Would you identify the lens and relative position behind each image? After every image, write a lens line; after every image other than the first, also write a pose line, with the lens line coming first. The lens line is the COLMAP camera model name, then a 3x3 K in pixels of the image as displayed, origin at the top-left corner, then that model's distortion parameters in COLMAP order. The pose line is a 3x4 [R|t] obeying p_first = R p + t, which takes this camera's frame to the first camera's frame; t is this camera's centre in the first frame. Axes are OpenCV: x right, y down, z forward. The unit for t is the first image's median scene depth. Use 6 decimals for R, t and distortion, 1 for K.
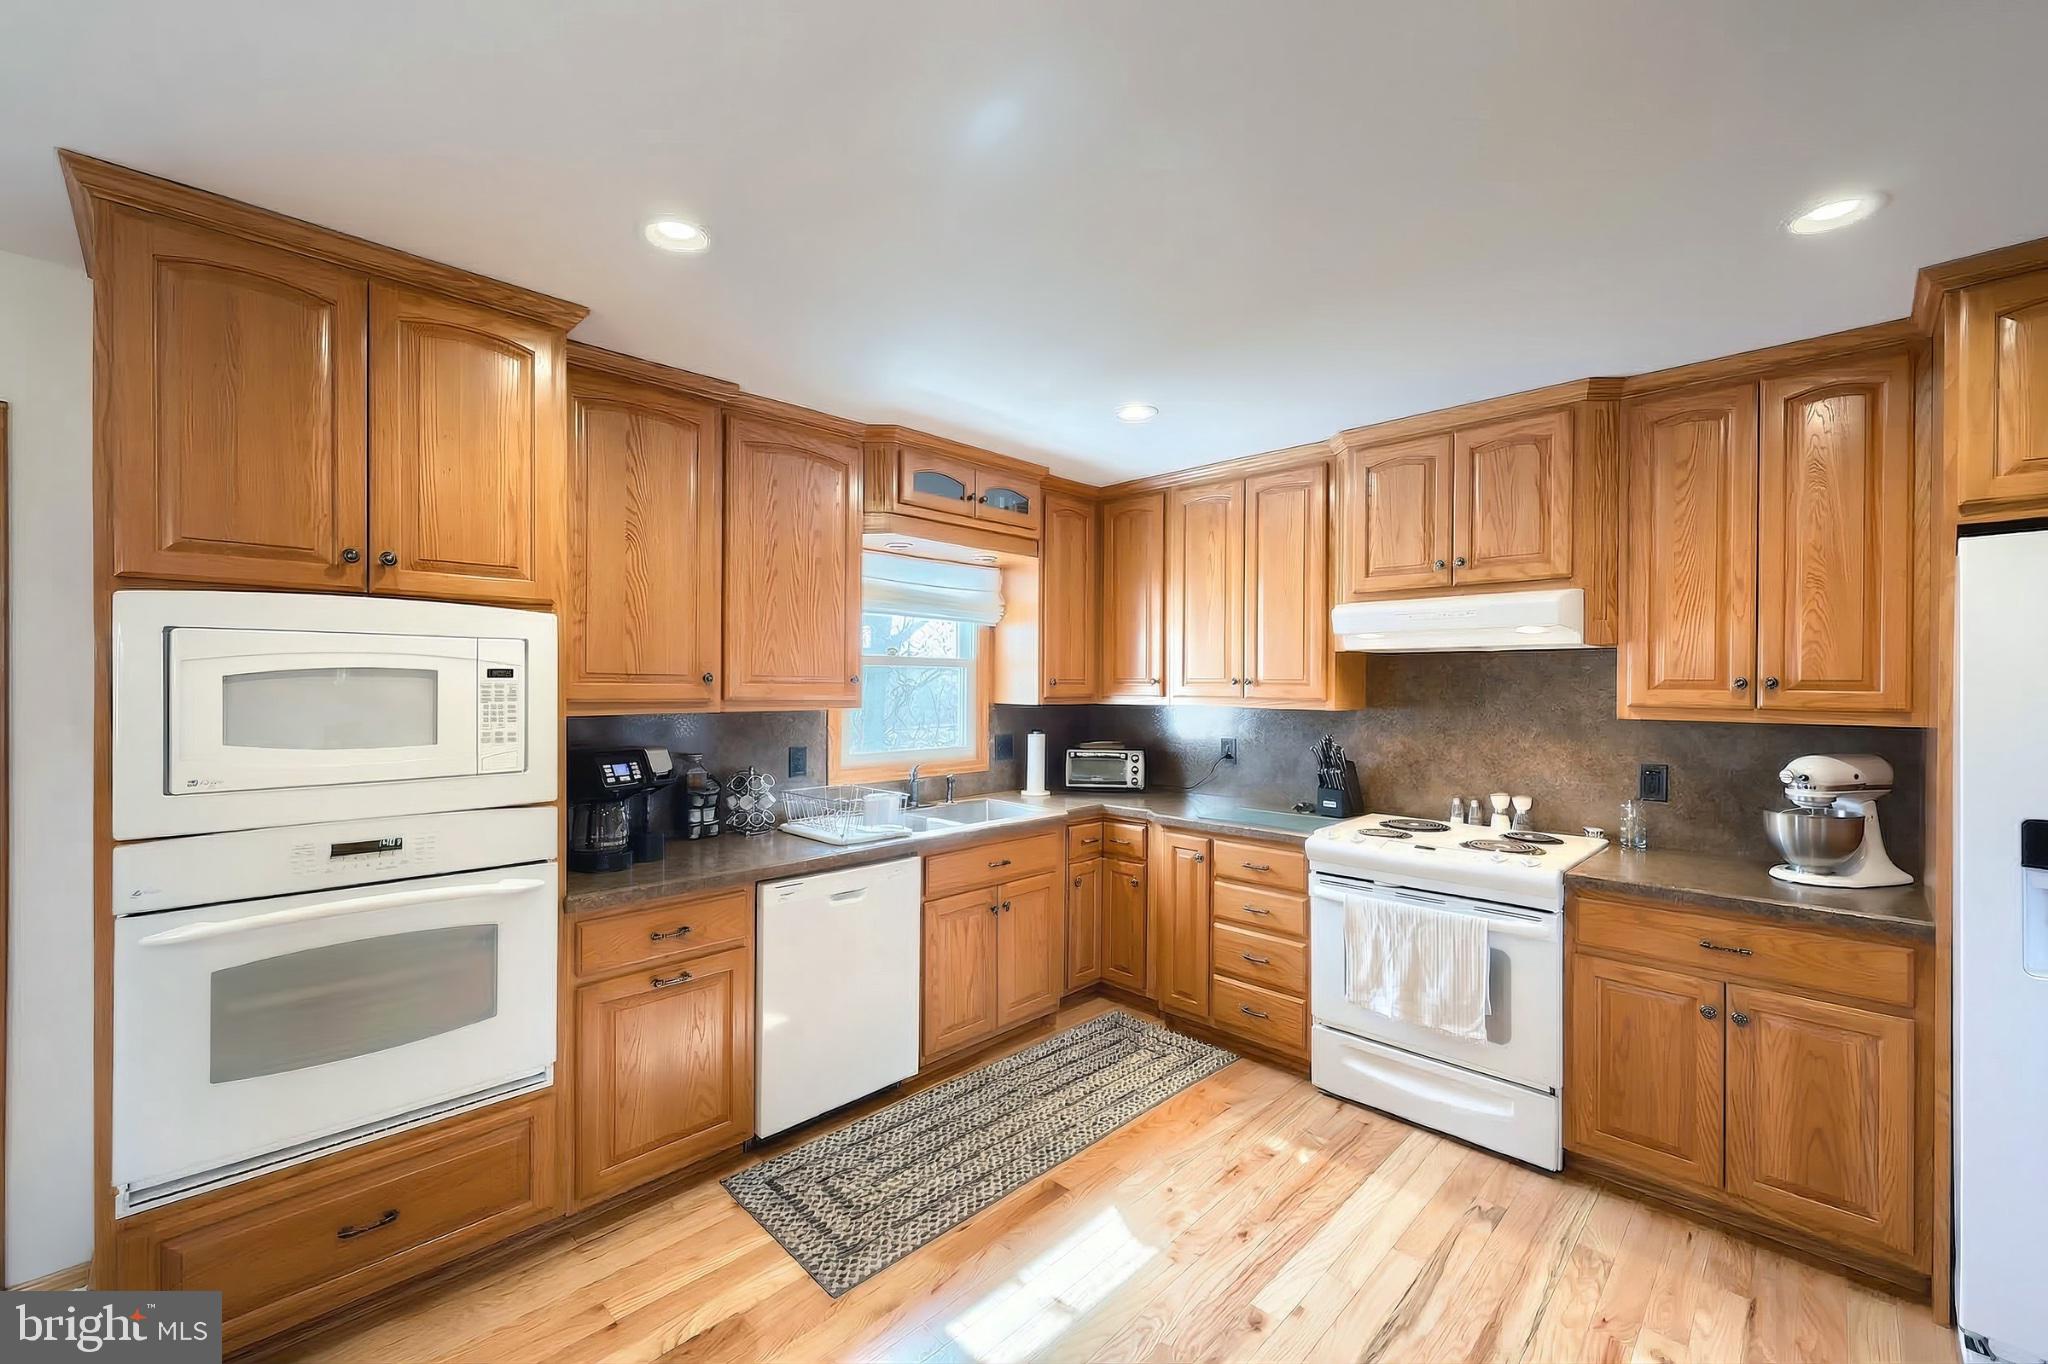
lens RADIAL K [[832.4, 0, 1024.0], [0, 832.4, 682.0], [0, 0, 1]] dist [0.000321, 0.000073]
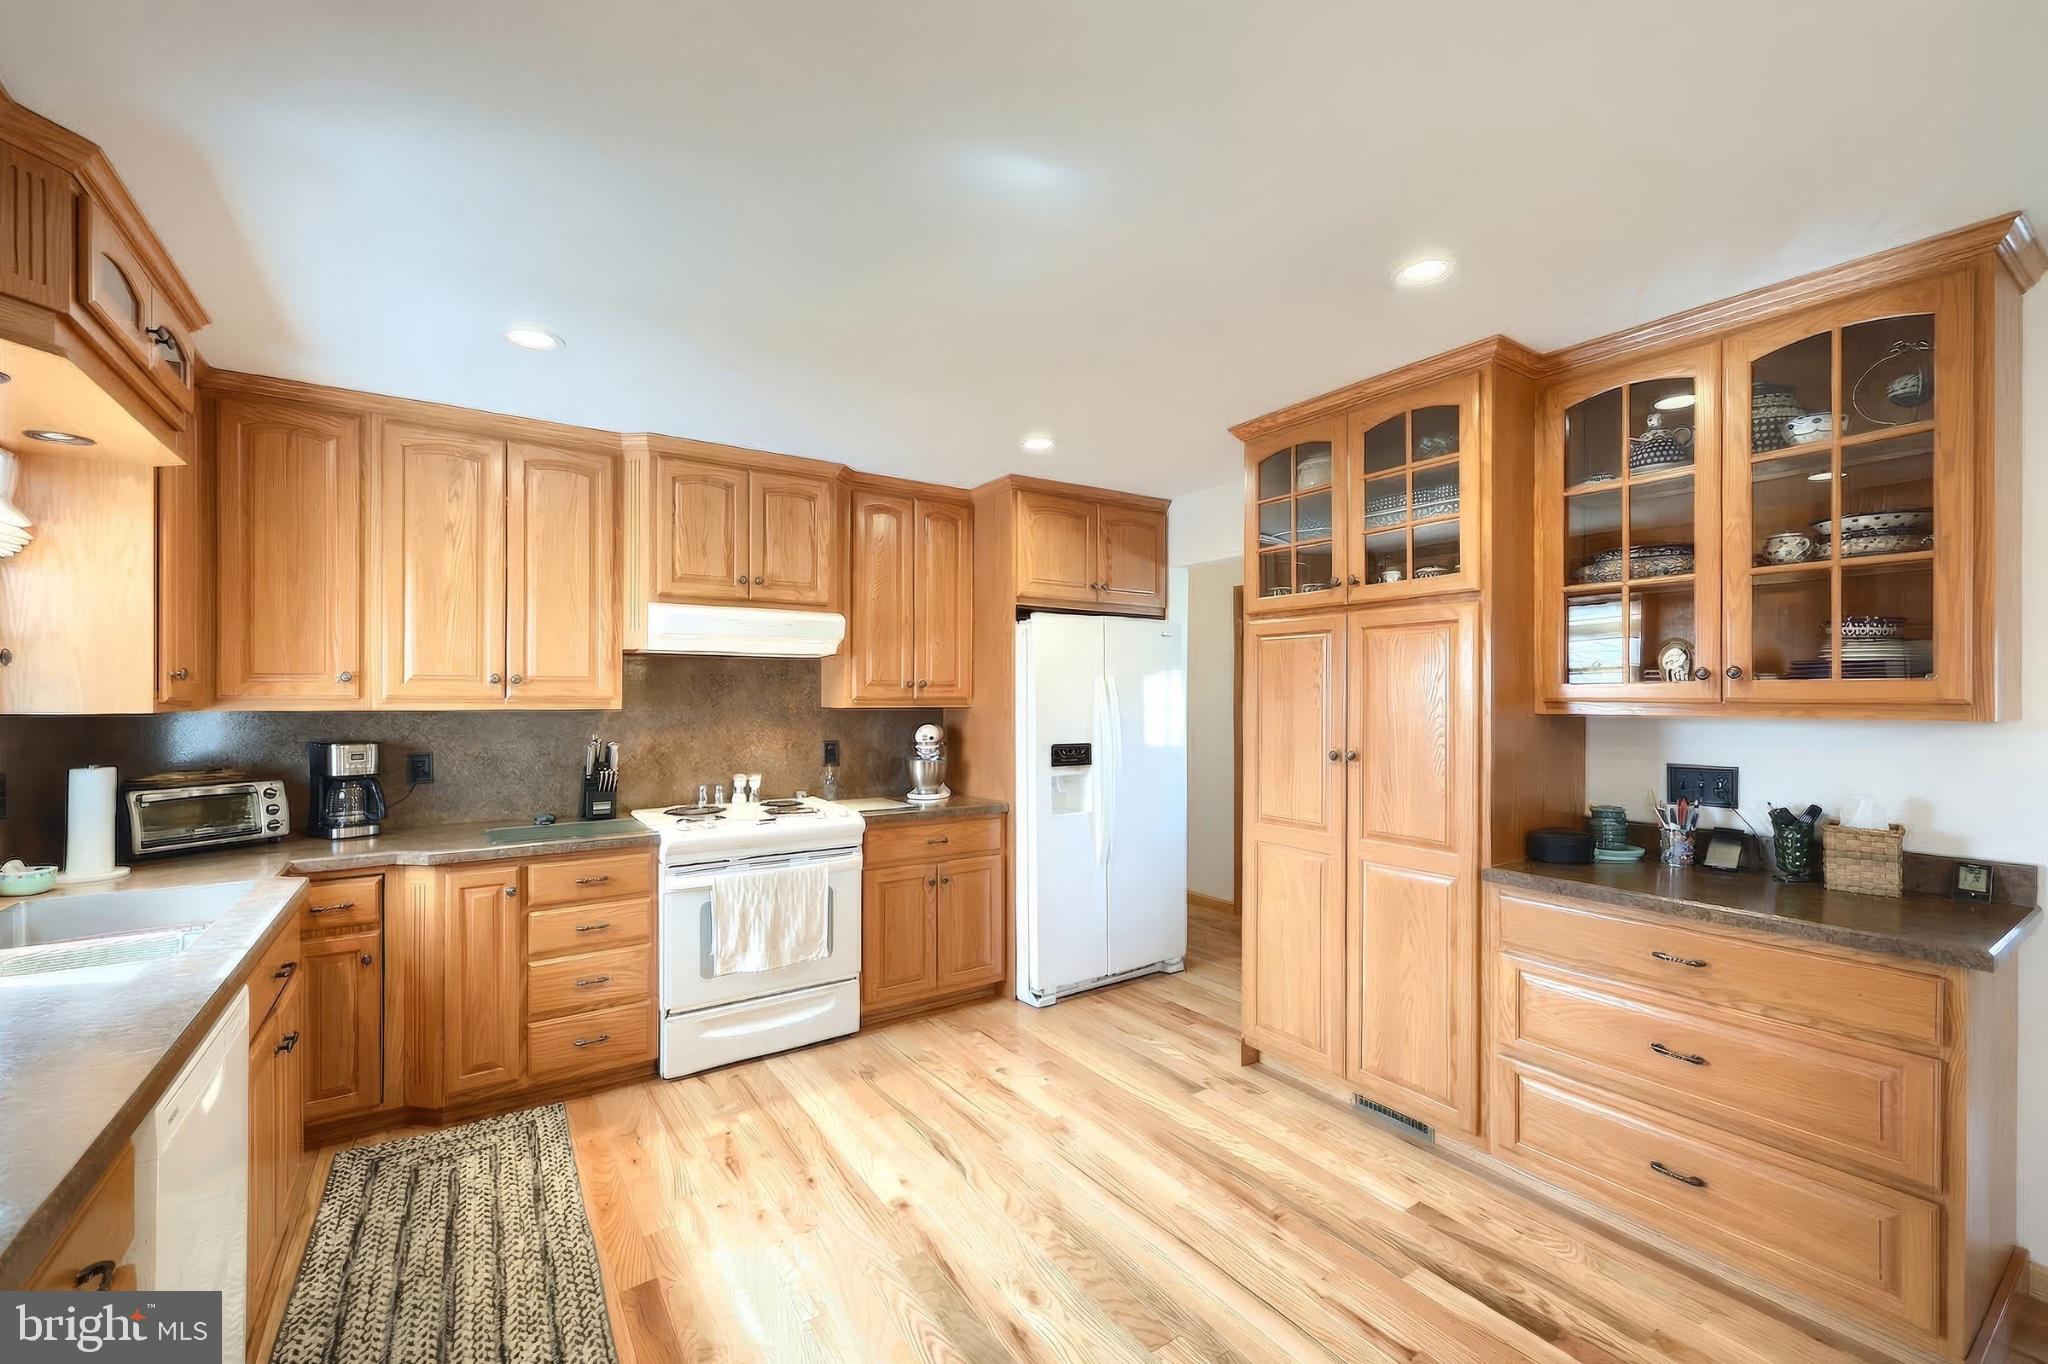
lens RADIAL K [[830.3, 0, 1019.1], [0, 830.3, 696.2], [0, 0, 1]] dist [-0.000022, 0.000032]
pose [[0.196324, -0.005701, 0.980522, -0.567170], [-0.001699, 0.999980, 0.006154, 0.013403], [-0.980538, -0.002874, 0.196311, 0.392009]]
